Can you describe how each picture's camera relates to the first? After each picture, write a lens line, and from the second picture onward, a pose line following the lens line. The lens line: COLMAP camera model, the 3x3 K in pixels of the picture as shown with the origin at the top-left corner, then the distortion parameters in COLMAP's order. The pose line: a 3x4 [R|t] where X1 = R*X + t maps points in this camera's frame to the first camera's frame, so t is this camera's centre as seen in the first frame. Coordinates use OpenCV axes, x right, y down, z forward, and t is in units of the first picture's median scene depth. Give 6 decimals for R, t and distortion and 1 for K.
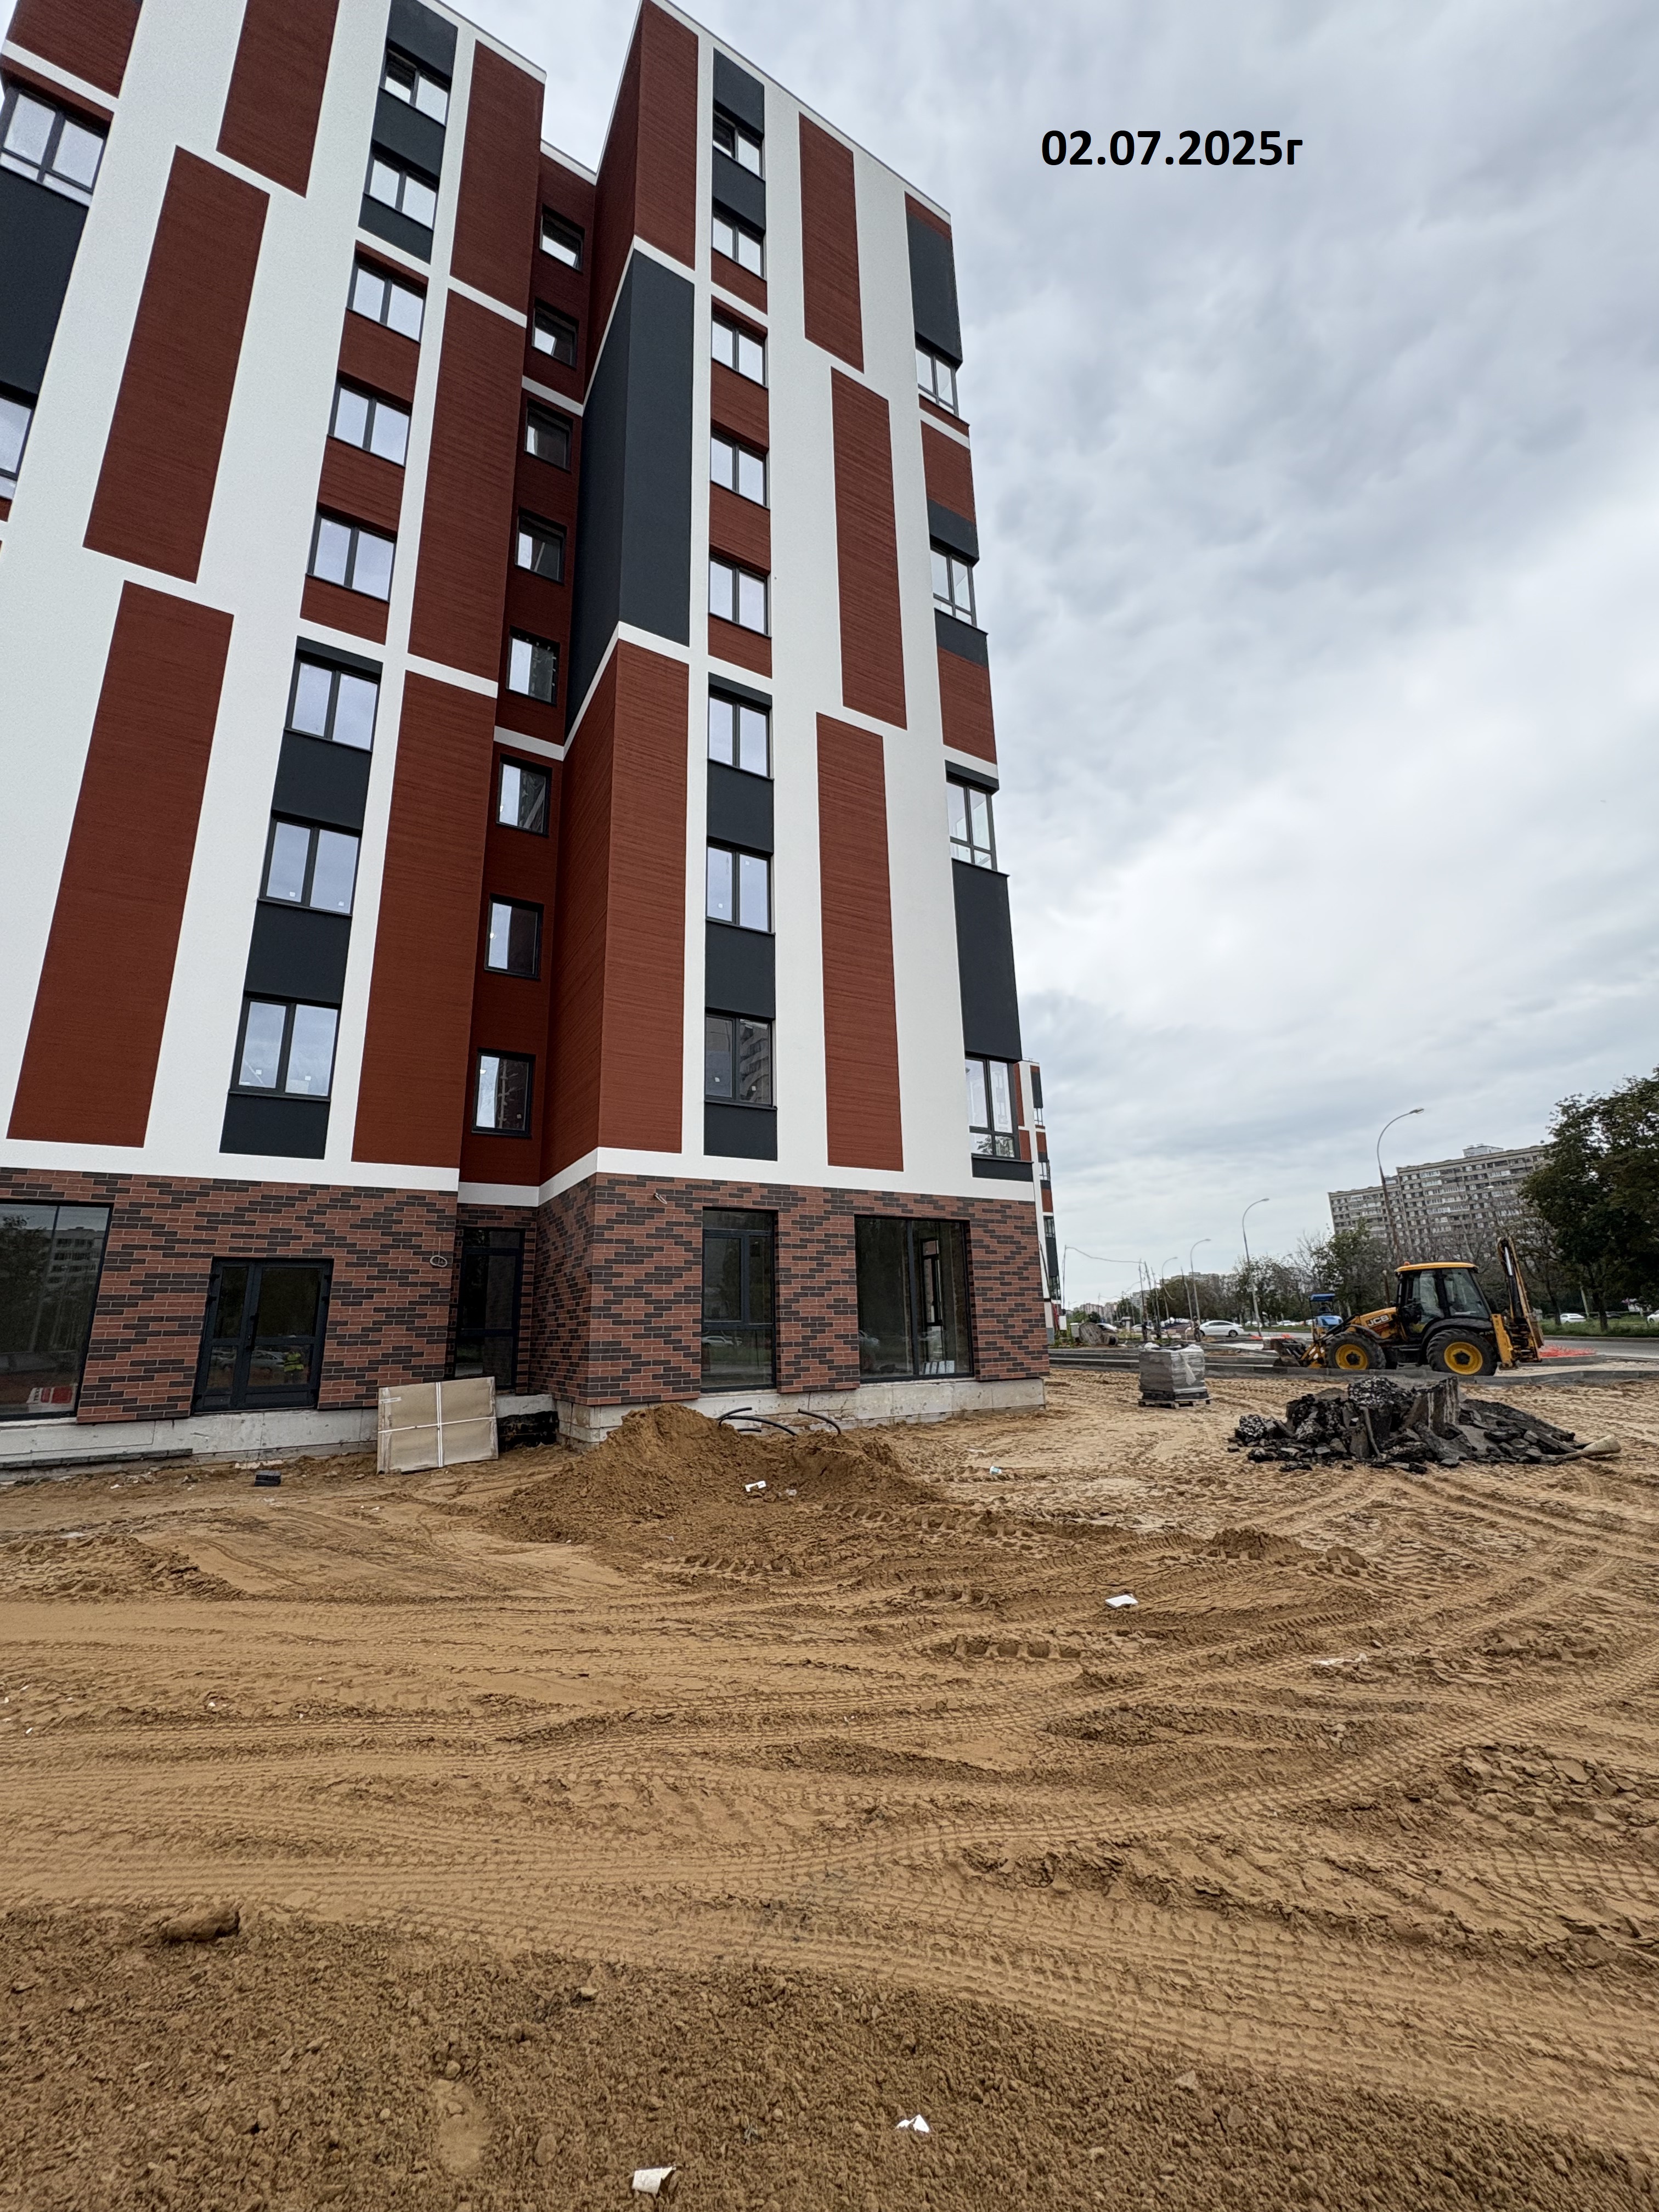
lens RADIAL K [[878.2, 0, 825.9], [0, 878.2, 1105.3], [0, 0, 1]] dist [-0.001564, 0.000755]
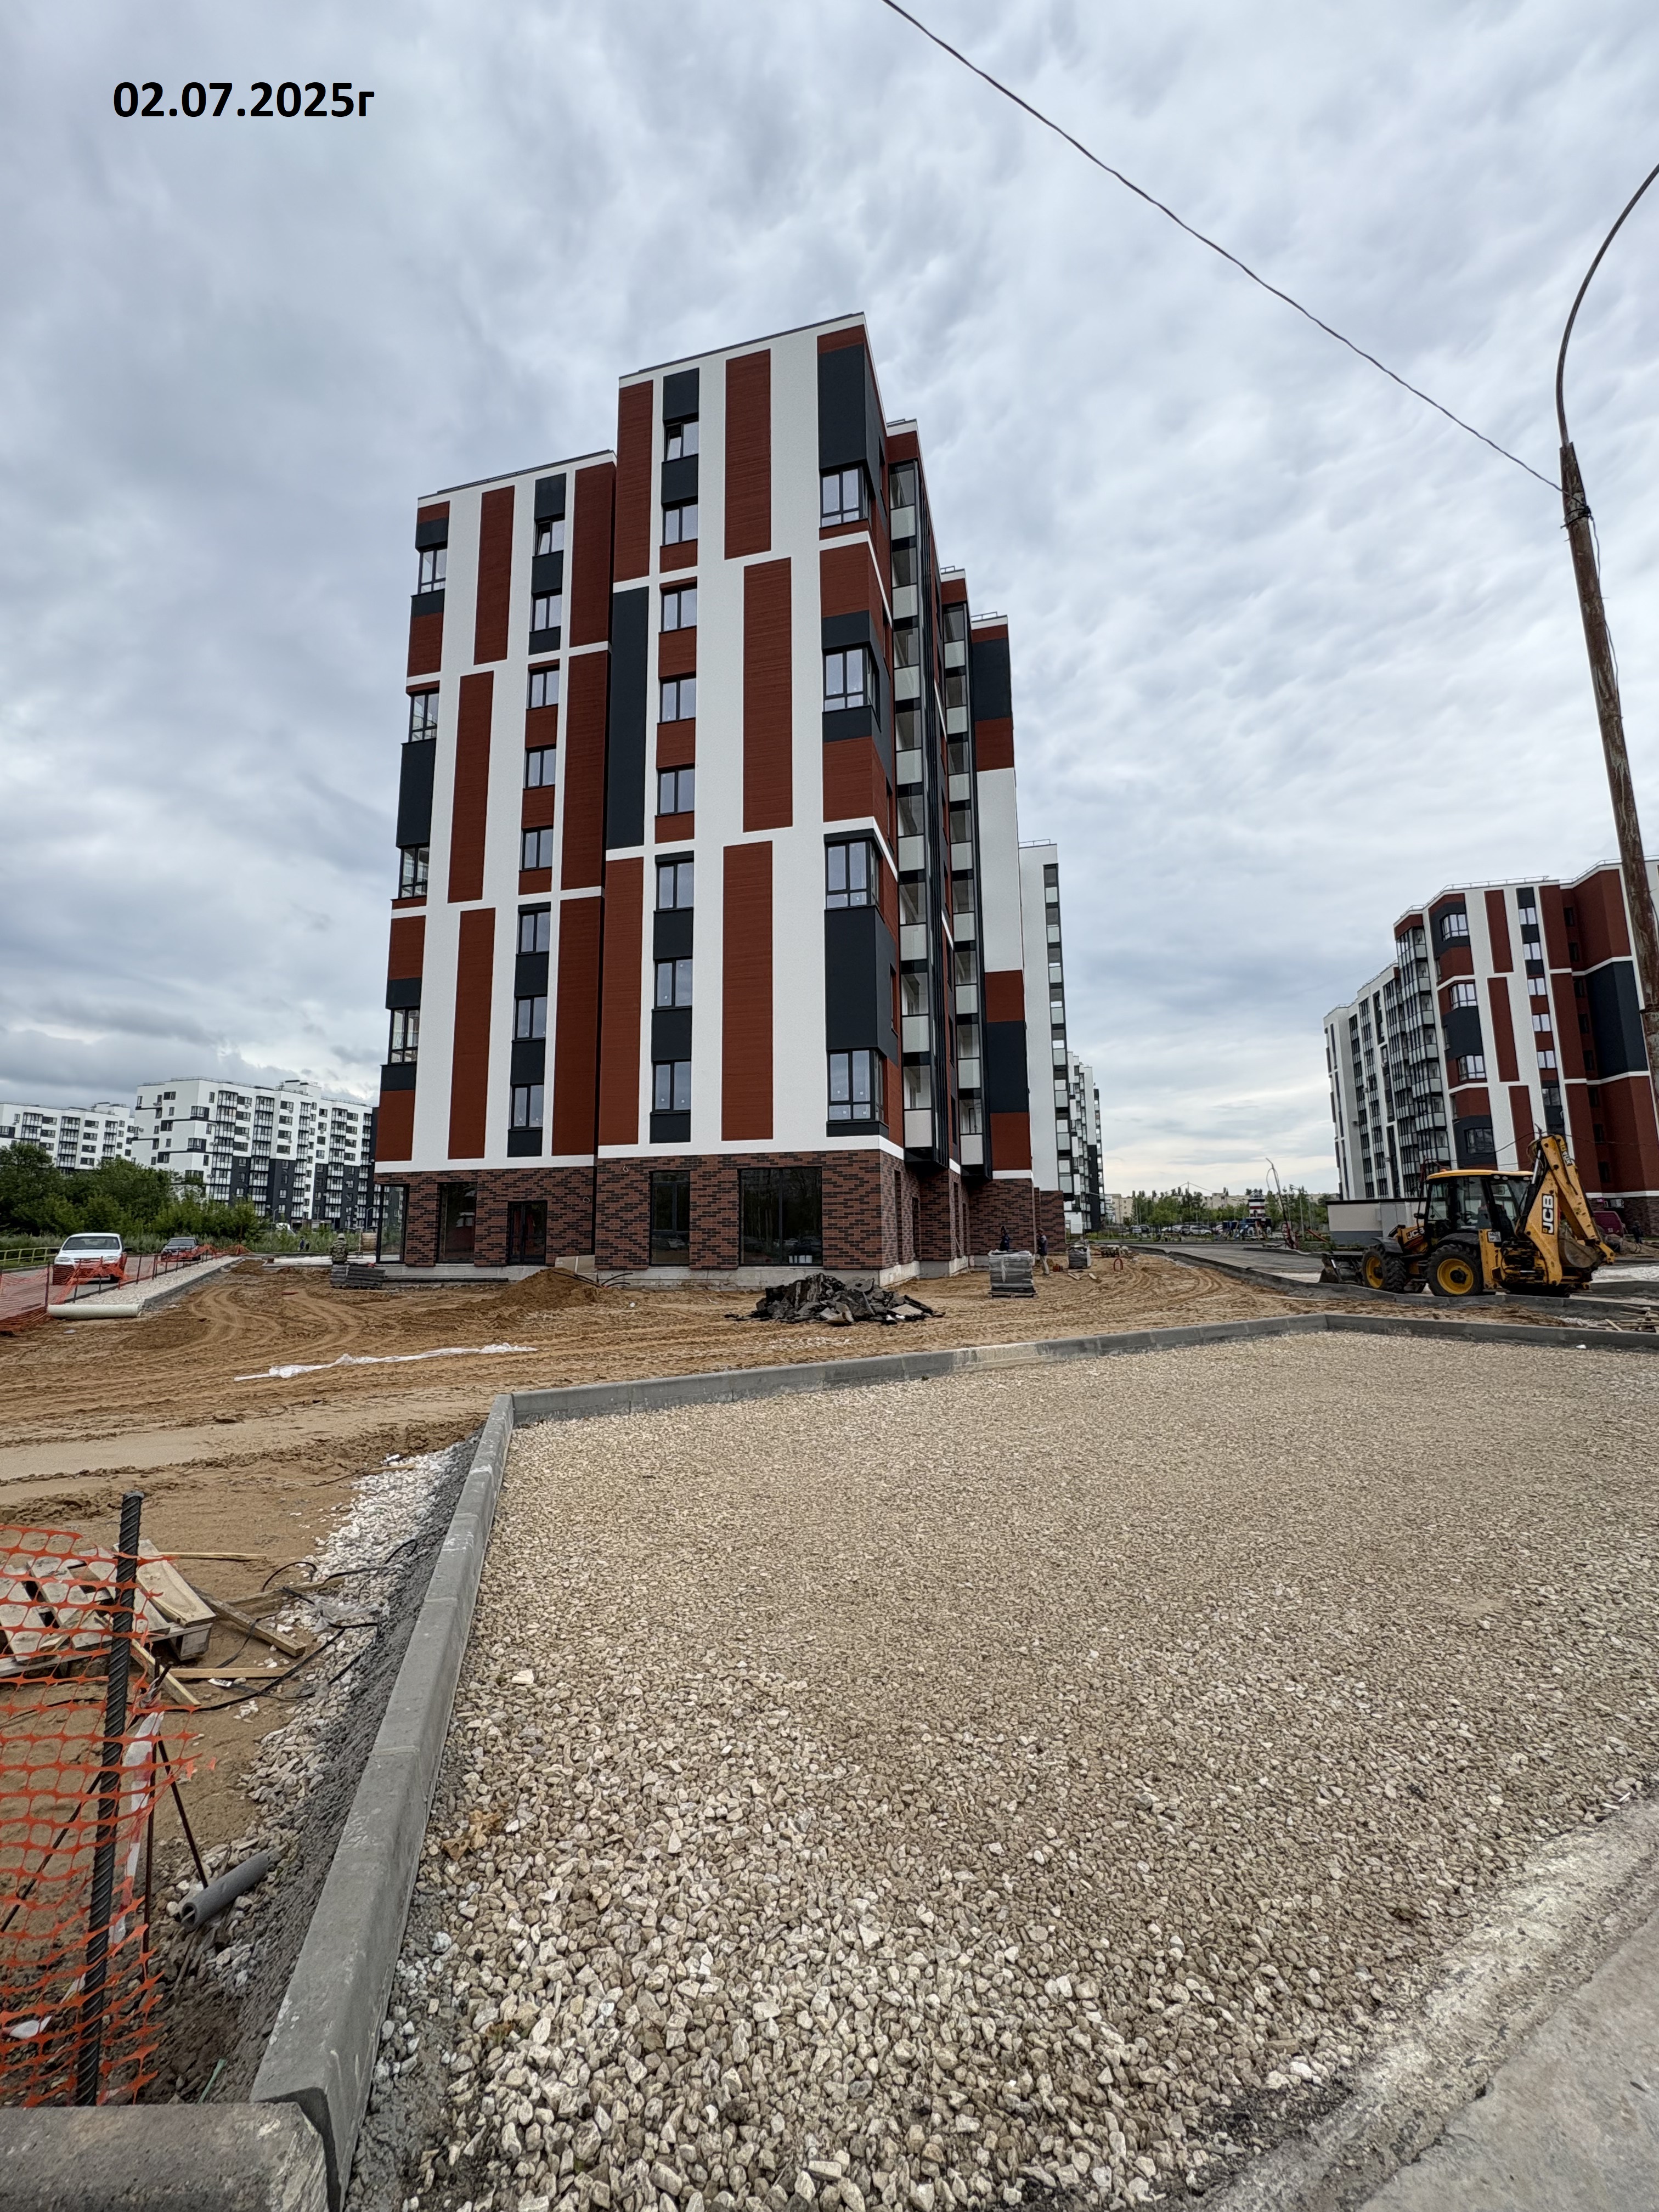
lens RADIAL K [[878.2, 0, 830.5], [0, 878.2, 1105.9], [0, 0, 1]] dist [-0.001564, 0.000755]
pose [[0.718394, -0.082554, -0.690720, 1.531148], [0.166774, 0.984415, 0.055800, -0.067159], [0.675349, -0.155280, 0.720966, -0.087033]]
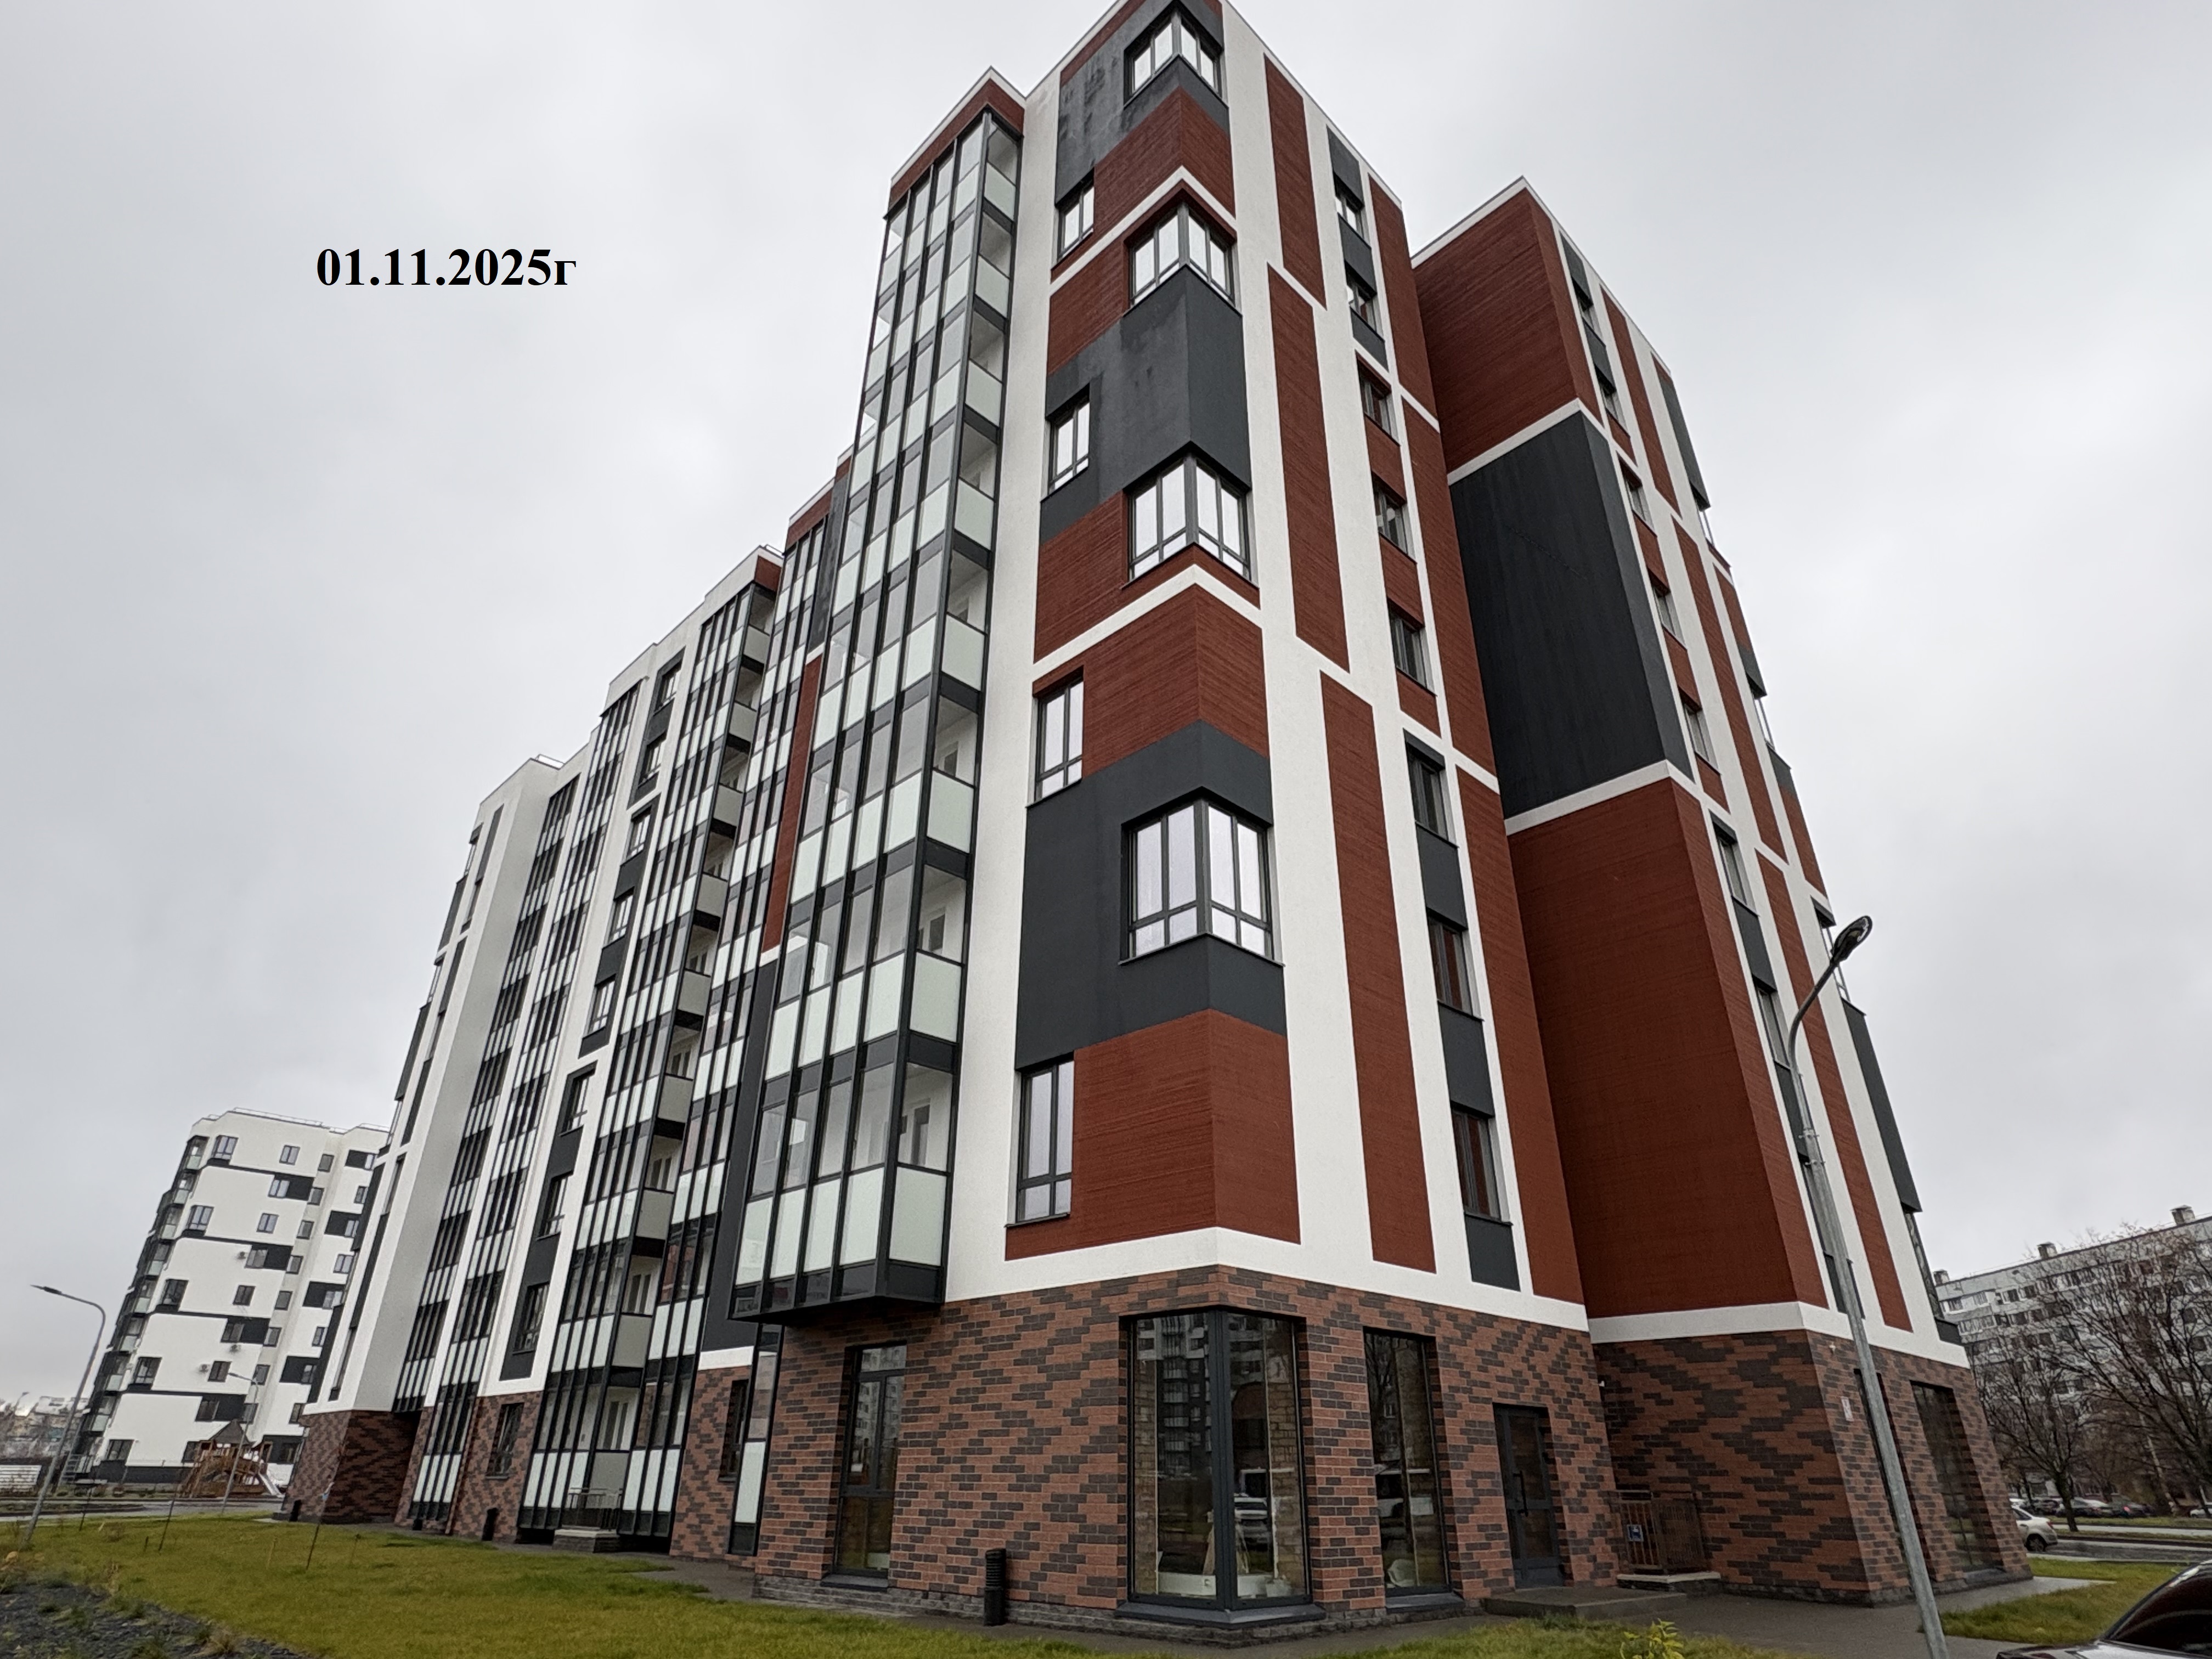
lens RADIAL K [[1221.8, 0, 1105.8], [0, 1221.8, 838.7], [0, 0, 1]] dist [-0.002092, 0.001610]
pose [[0.968210, 0.143718, 0.204730, -1.370244], [-0.089949, 0.963757, -0.251160, -0.037588], [-0.233406, 0.224760, 0.946047, -0.240475]]
